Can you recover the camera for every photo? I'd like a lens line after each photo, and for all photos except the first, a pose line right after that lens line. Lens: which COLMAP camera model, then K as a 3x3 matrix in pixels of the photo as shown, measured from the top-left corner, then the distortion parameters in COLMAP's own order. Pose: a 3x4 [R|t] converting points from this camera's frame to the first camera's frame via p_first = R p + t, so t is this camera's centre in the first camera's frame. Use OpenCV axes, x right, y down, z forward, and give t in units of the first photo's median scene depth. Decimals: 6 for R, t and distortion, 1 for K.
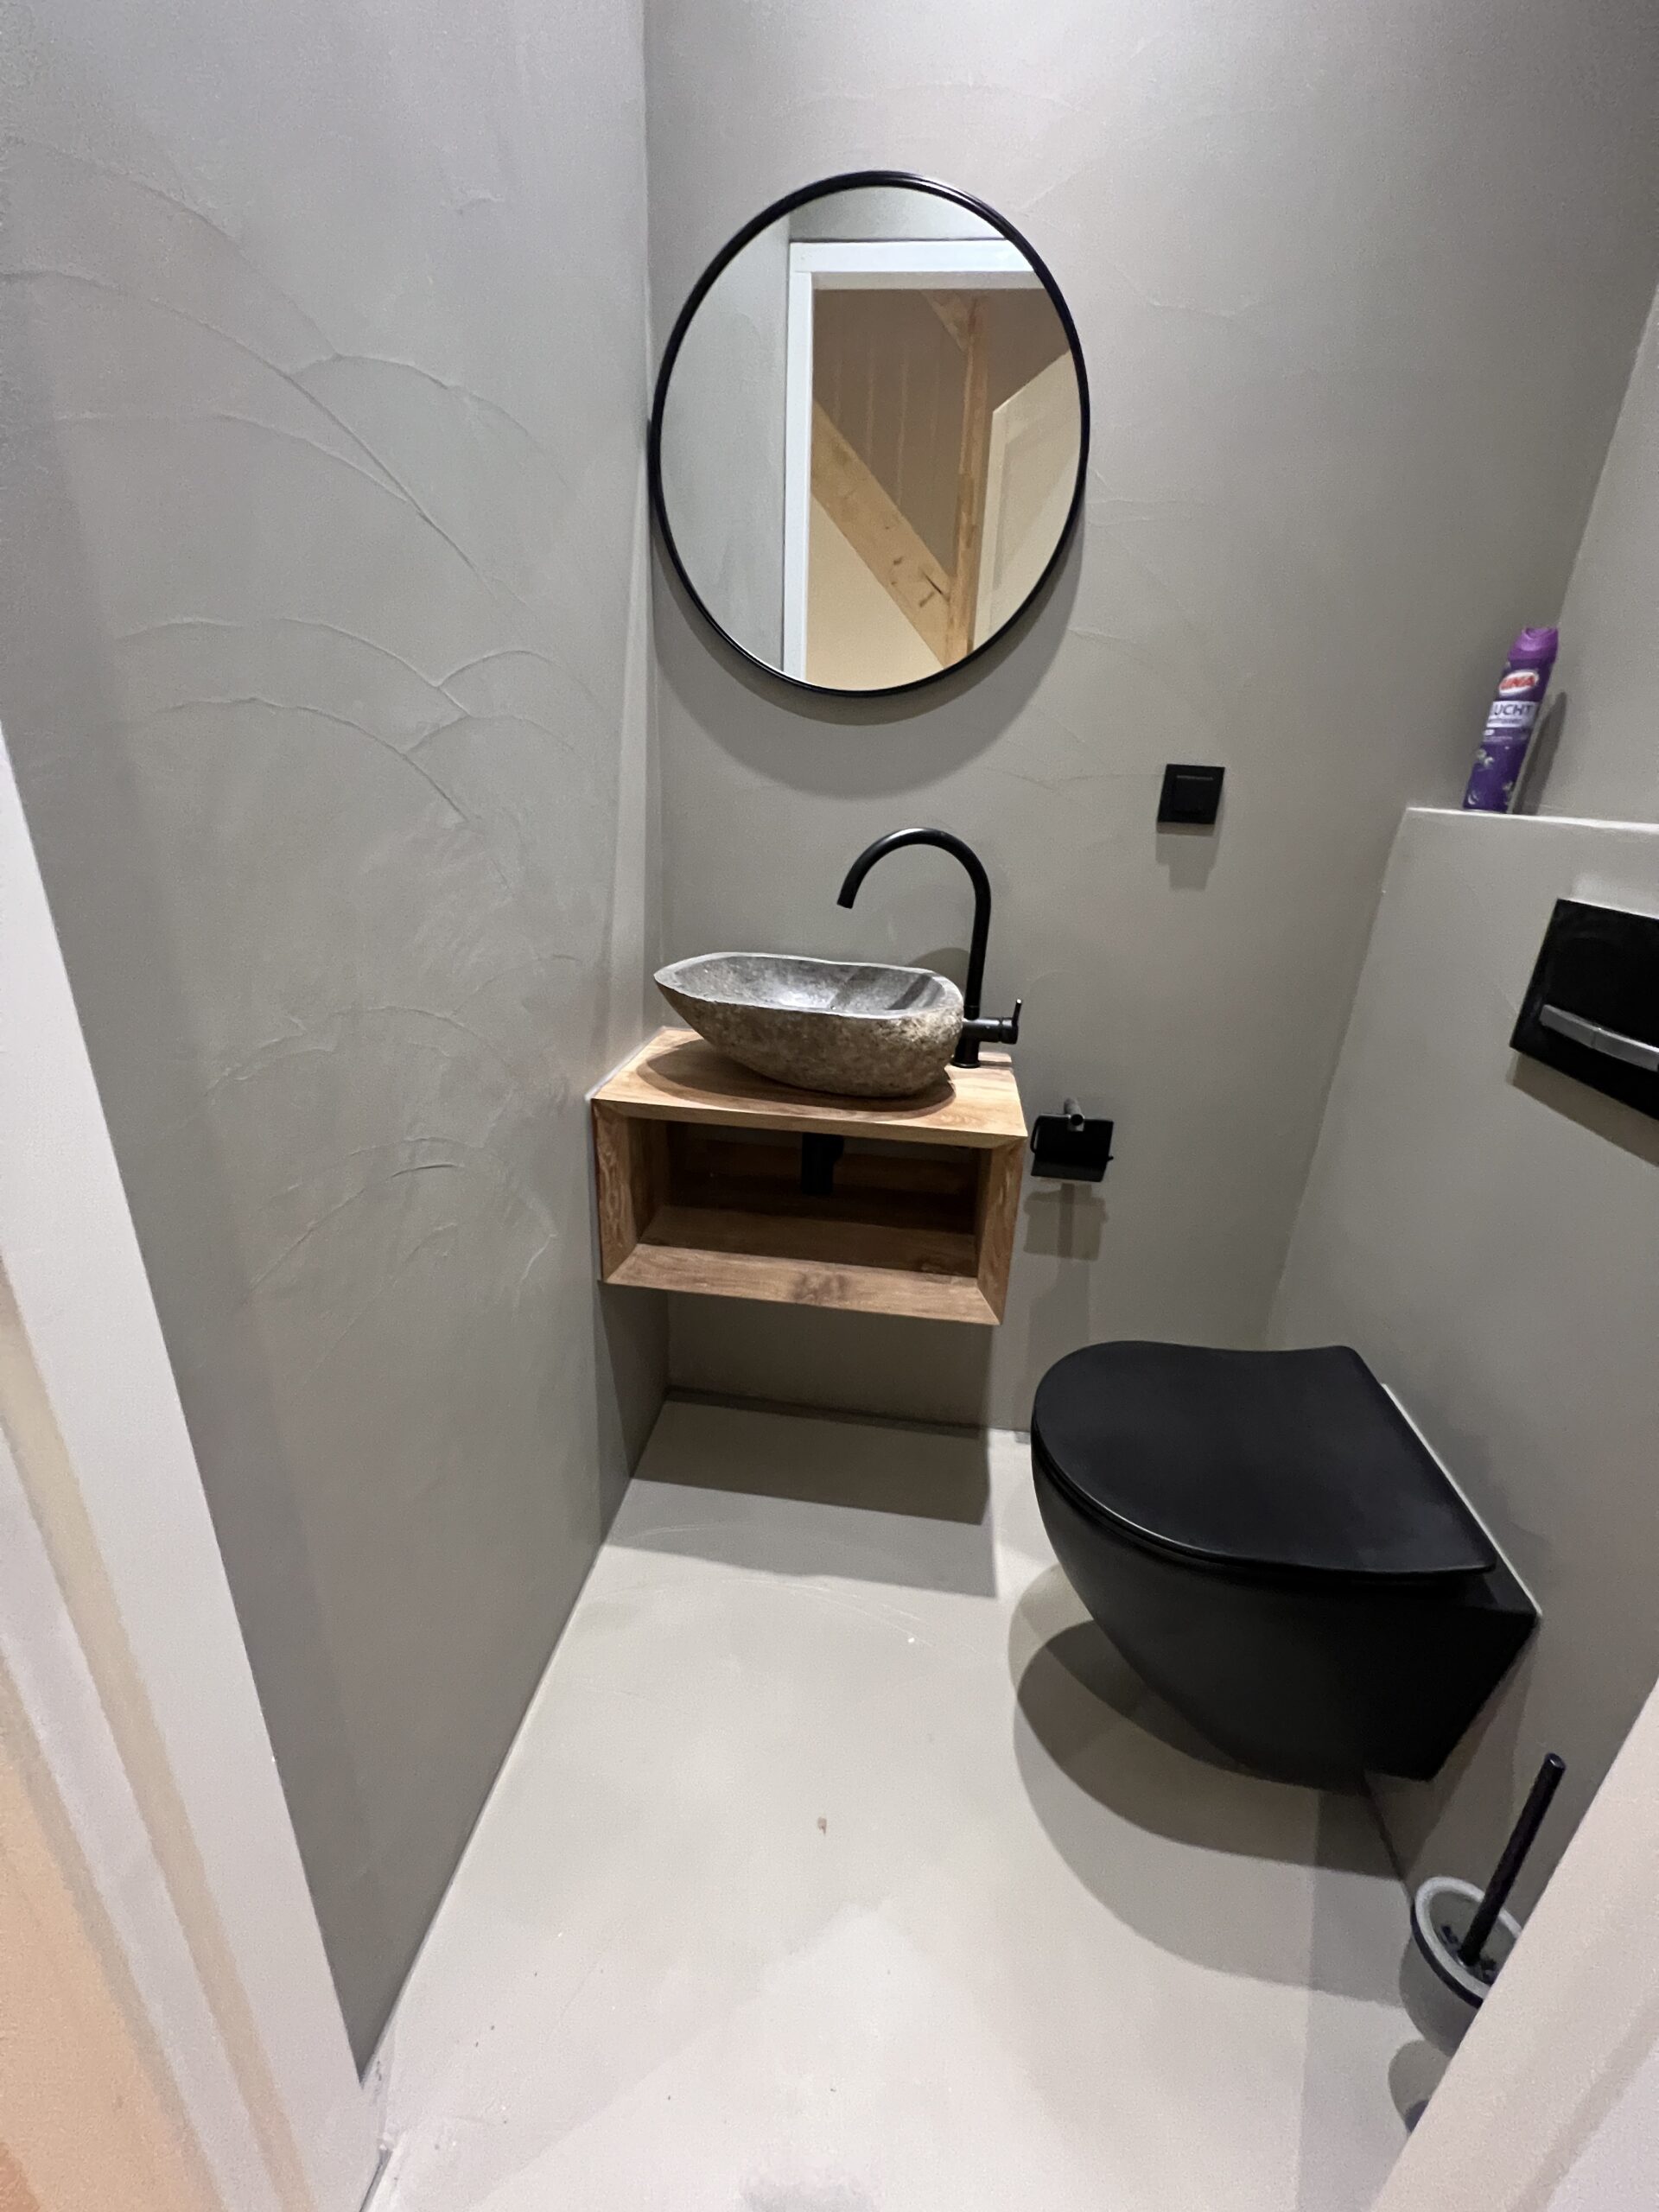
lens RADIAL K [[890.9, 0, 829.5], [0, 890.9, 1106.0], [0, 0, 1]] dist [0.002182, -0.000017]
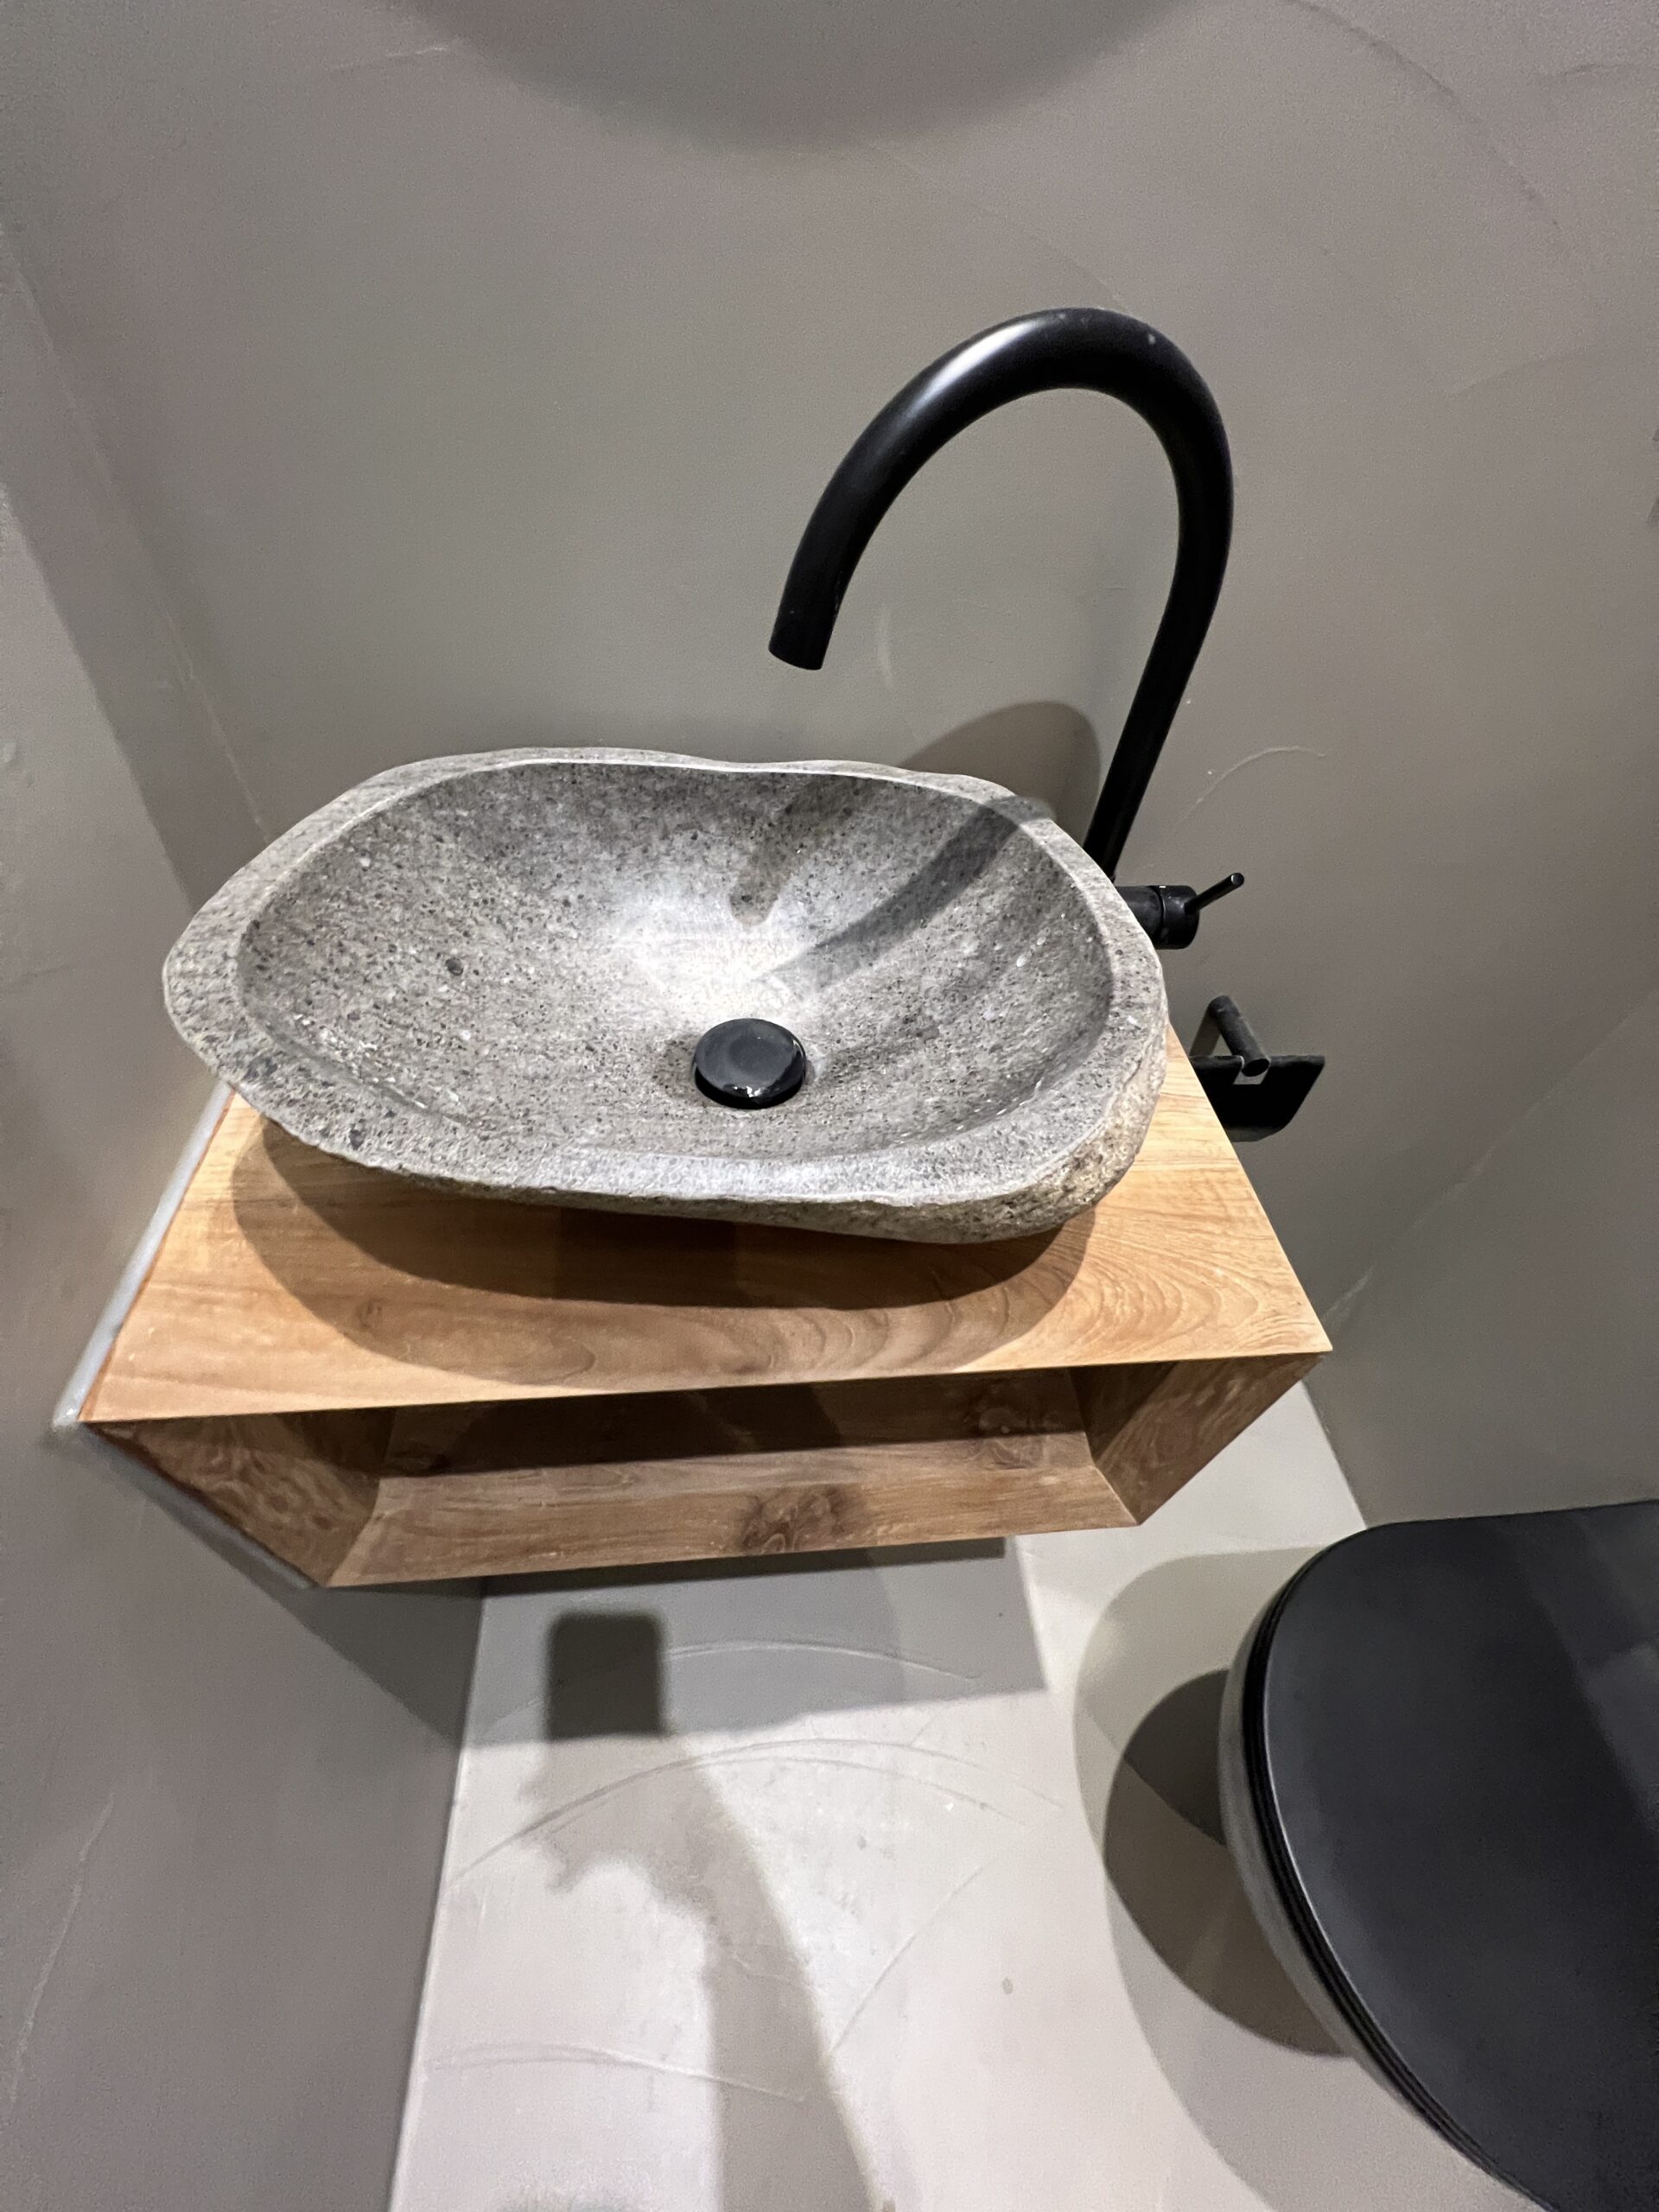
lens RADIAL K [[890.9, 0, 829.5], [0, 890.9, 1106.0], [0, 0, 1]] dist [0.002182, -0.000017]
pose [[0.976640, -0.139430, 0.163506, -0.038676], [0.046138, 0.879223, 0.474172, -0.224665], [-0.209872, -0.455551, 0.865117, 0.657437]]
